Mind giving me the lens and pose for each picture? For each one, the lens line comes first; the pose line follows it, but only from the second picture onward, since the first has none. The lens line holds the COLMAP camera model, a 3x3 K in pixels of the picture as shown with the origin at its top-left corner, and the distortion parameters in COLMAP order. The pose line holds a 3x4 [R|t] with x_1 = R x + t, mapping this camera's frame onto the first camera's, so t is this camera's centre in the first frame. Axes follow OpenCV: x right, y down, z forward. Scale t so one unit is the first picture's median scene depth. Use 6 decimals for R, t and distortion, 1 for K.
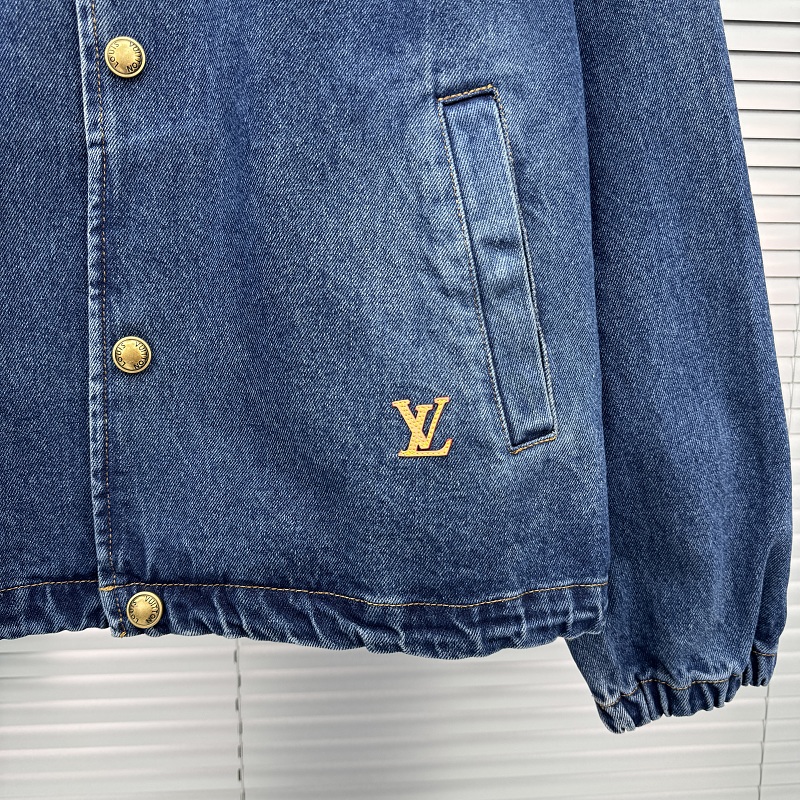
lens RADIAL K [[750.0, 0, 395.0], [0, 750.0, 408.2], [0, 0, 1]] dist [0.058472, -0.050855]
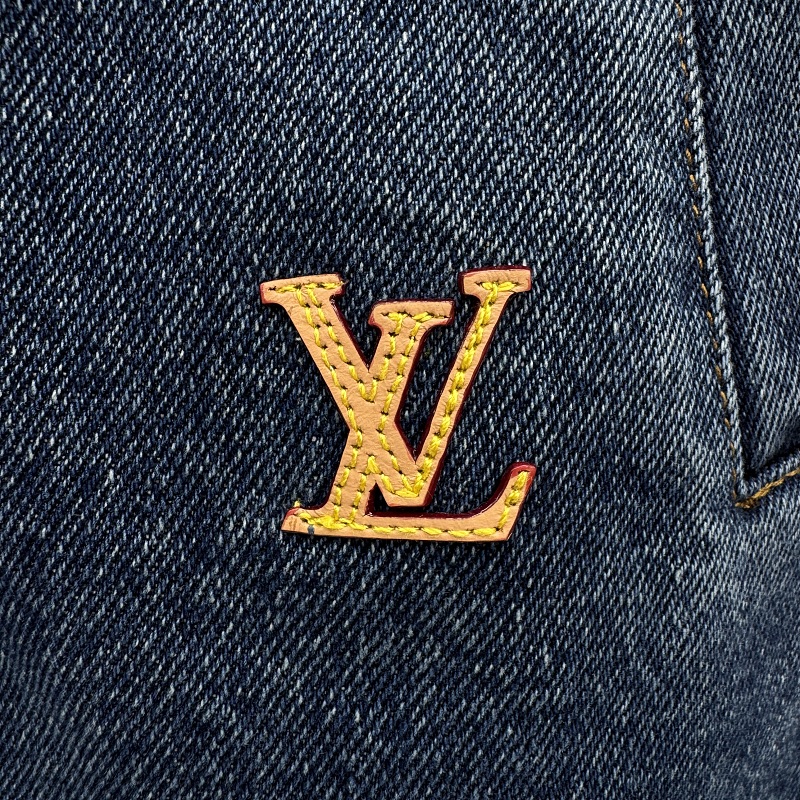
lens RADIAL K [[750.0, 0, 397.5], [0, 750.0, 396.7], [0, 0, 1]] dist [0.058472, -0.050855]
pose [[0.997631, 0.032146, 0.060816, 0.023063], [-0.038502, 0.993577, 0.106407, -0.000137], [-0.057005, -0.108497, 0.992461, 0.786283]]
